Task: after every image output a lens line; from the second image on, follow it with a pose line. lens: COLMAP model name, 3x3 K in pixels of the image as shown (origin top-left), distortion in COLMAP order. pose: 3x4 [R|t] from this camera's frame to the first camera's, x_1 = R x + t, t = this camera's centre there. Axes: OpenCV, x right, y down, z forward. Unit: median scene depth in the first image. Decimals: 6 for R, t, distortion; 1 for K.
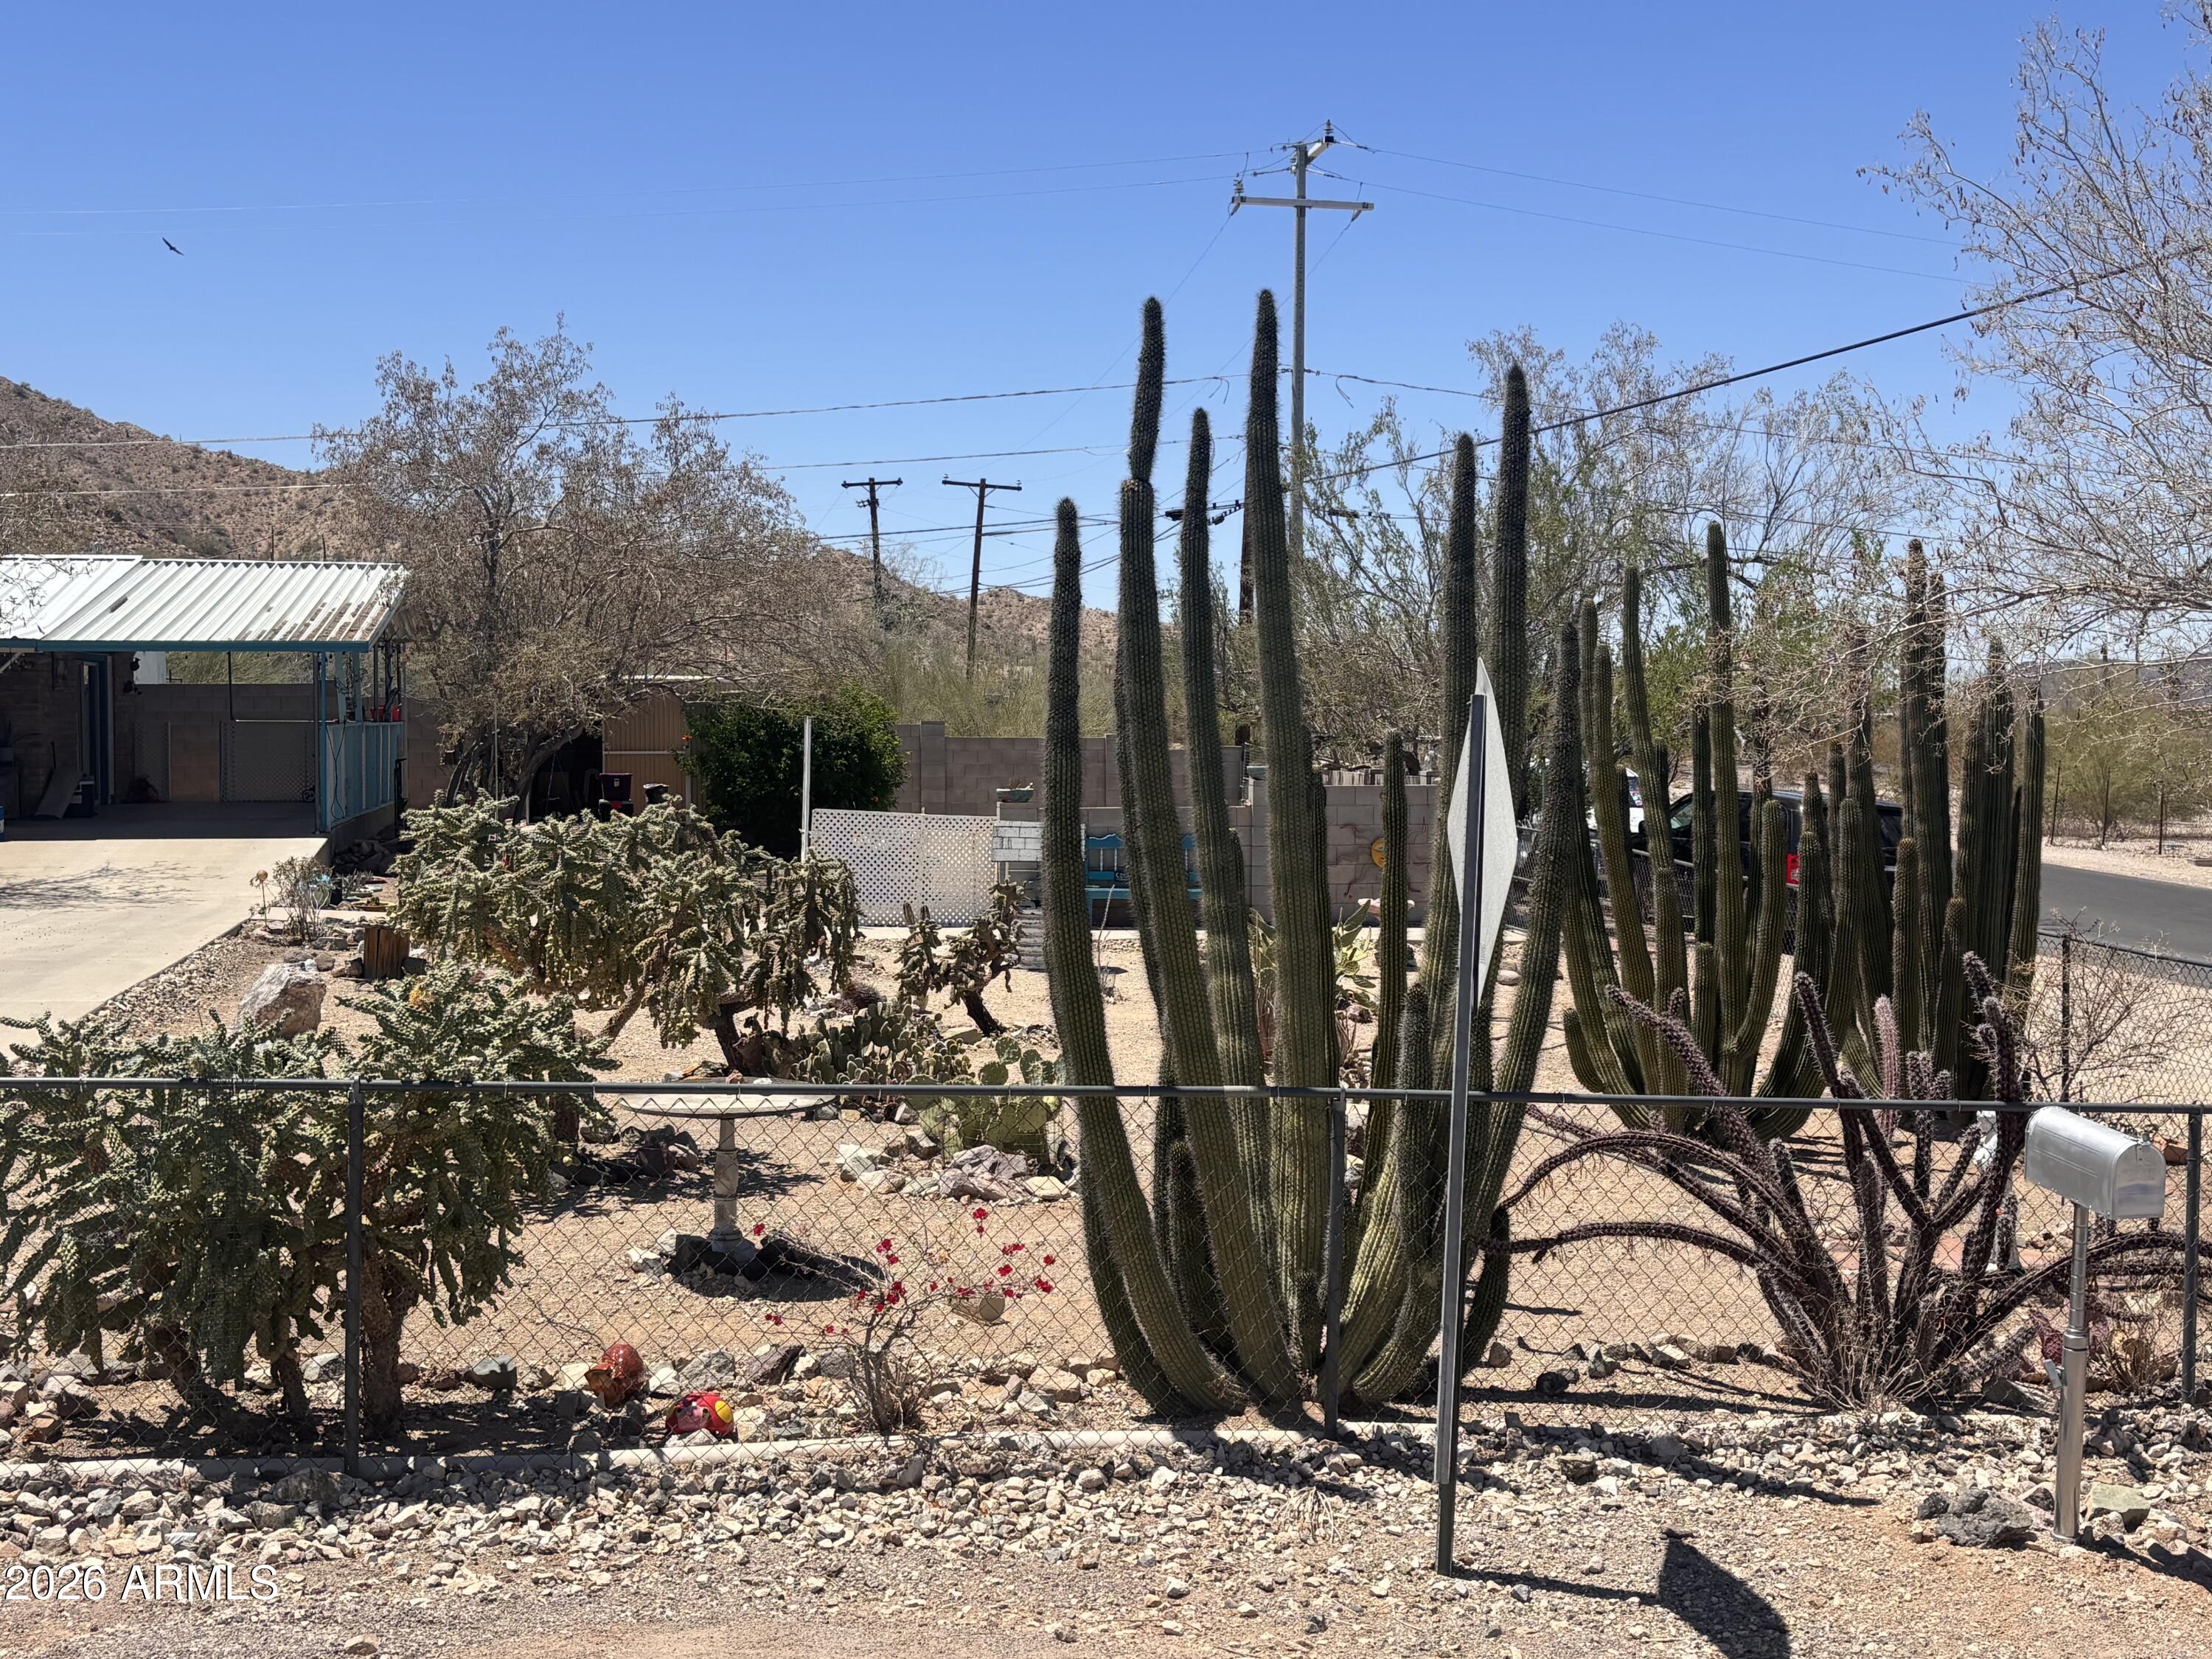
lens RADIAL K [[2555.7, 0, 1150.8], [0, 2555.7, 848.1], [0, 0, 1]] dist [0.031593, 0.000000]
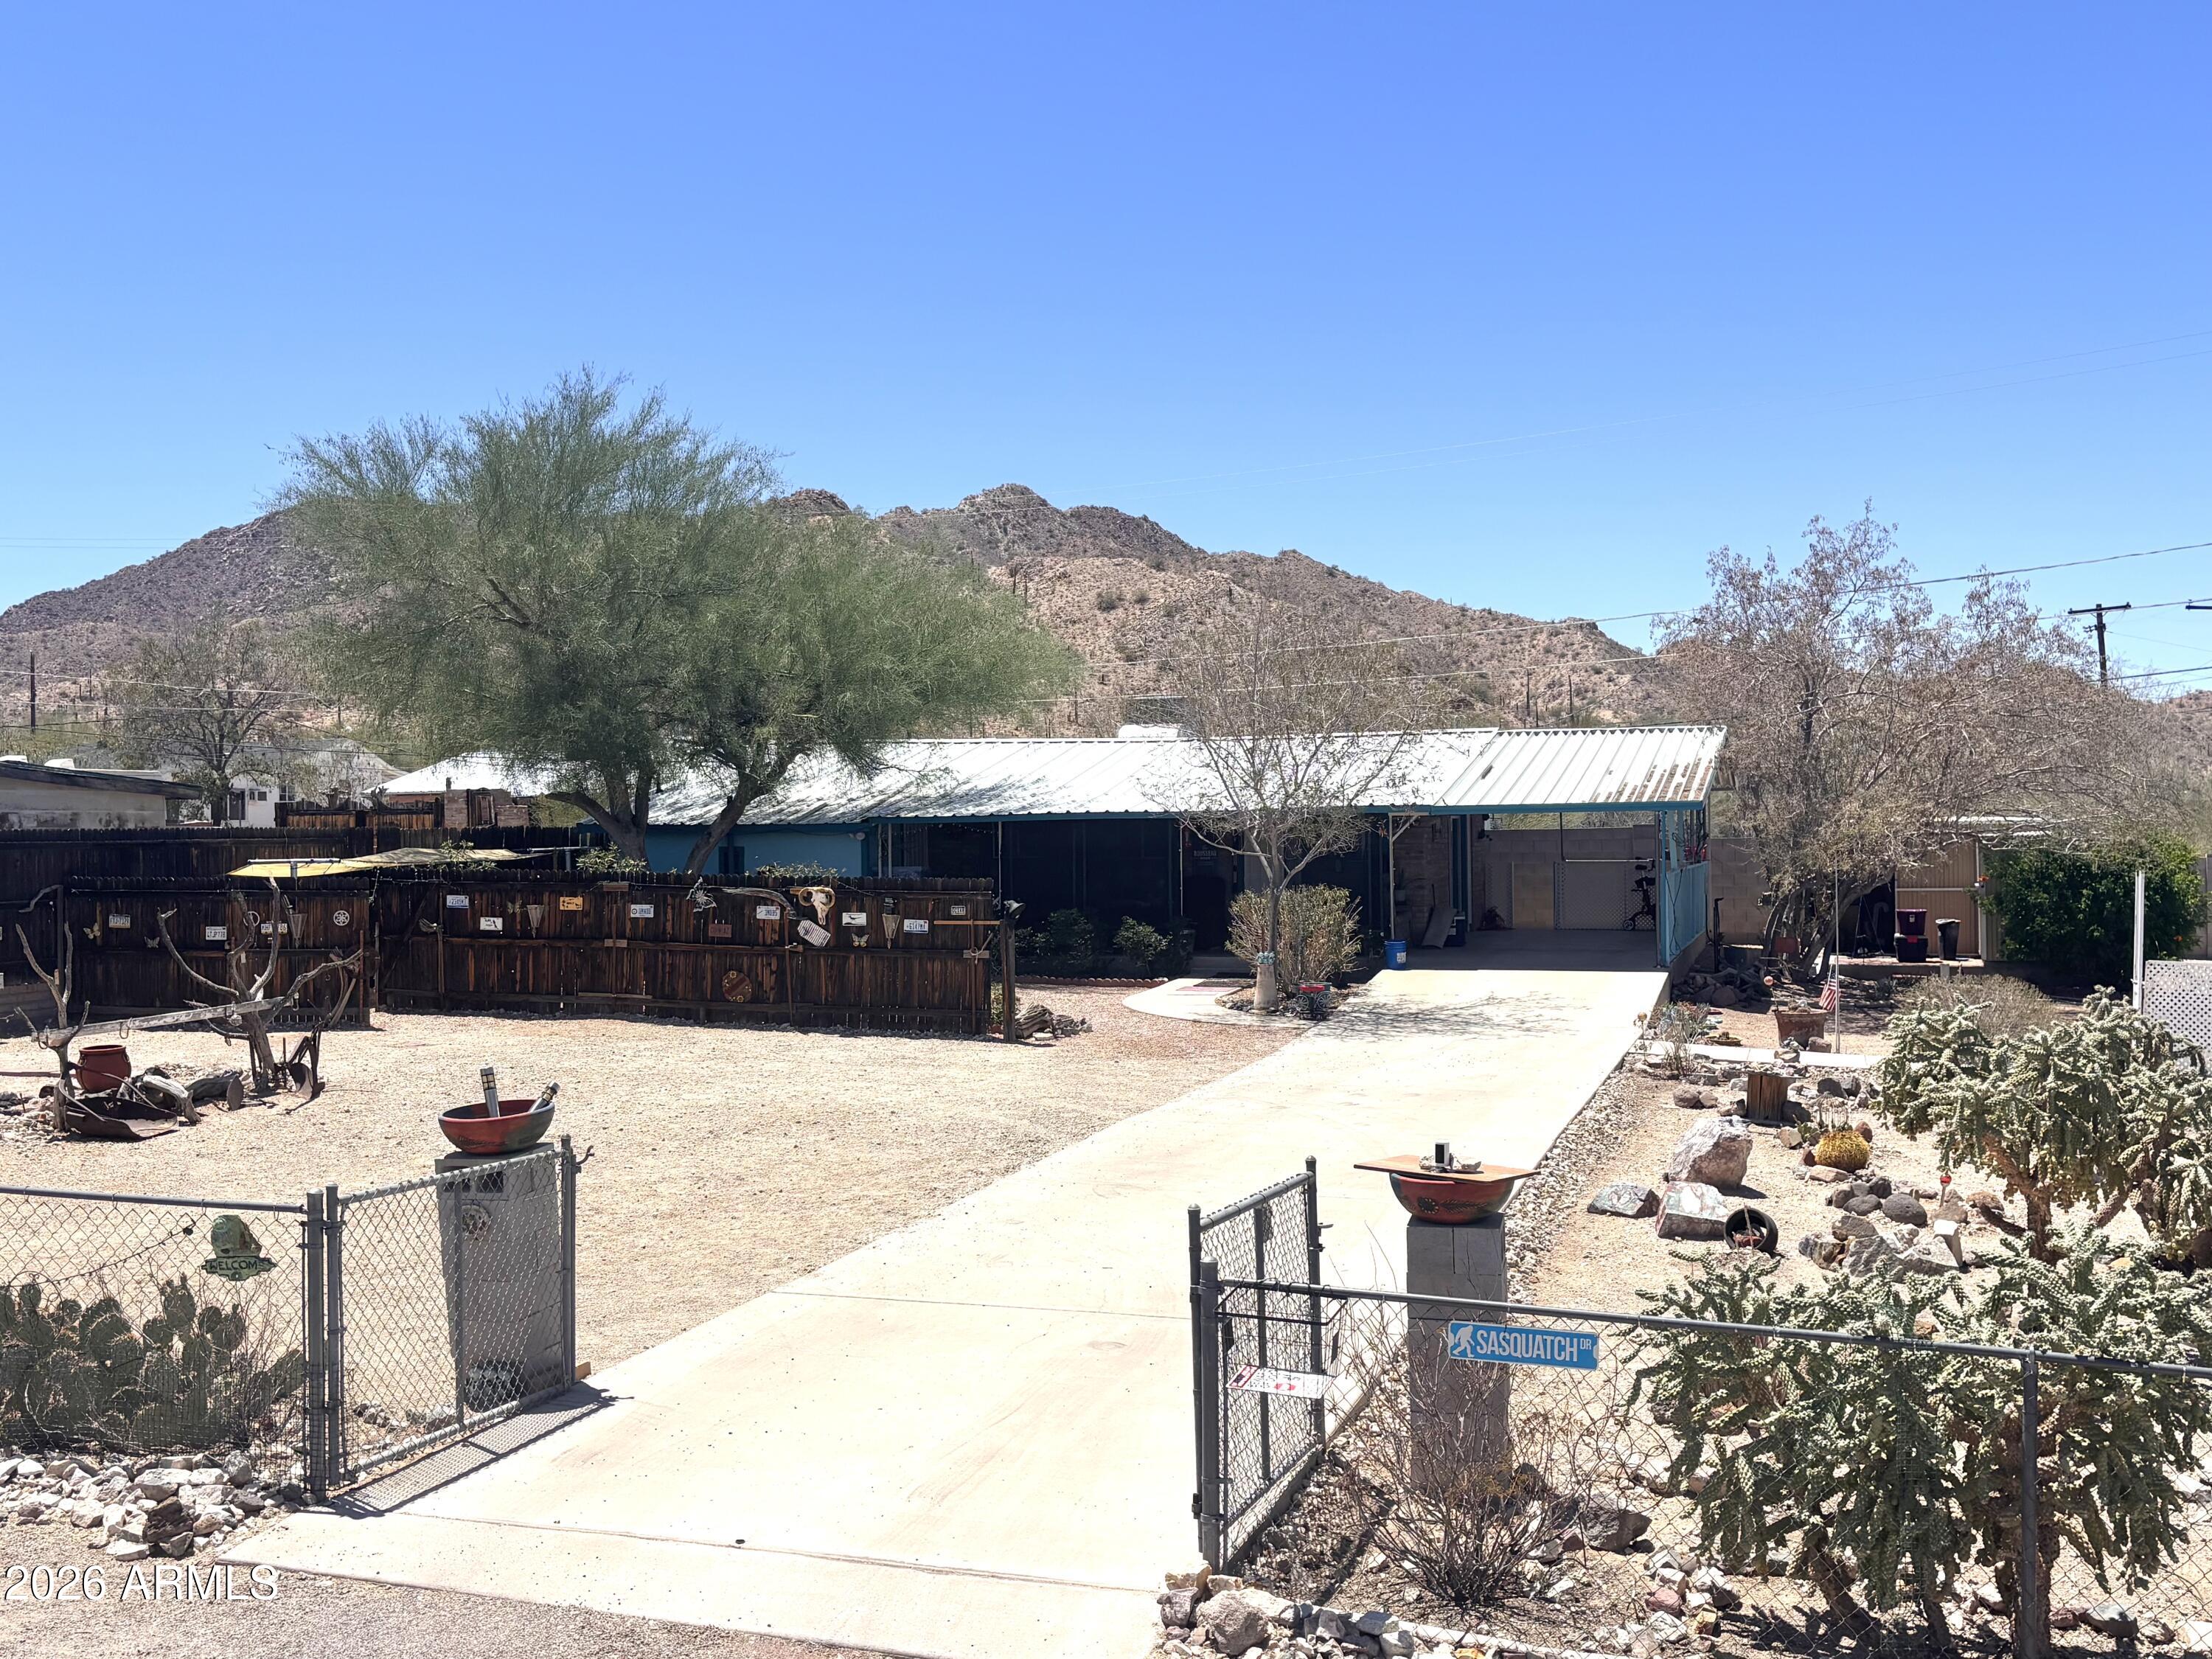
lens RADIAL K [[2216.4, 0, 1118.7], [0, 2216.4, 842.8], [0, 0, 1]] dist [0.035725, 0.000000]
pose [[0.878925, -0.008838, -0.476878, -0.133793], [-0.008888, 0.999351, -0.034901, -0.054861], [0.476877, 0.034914, 0.878277, 0.008040]]
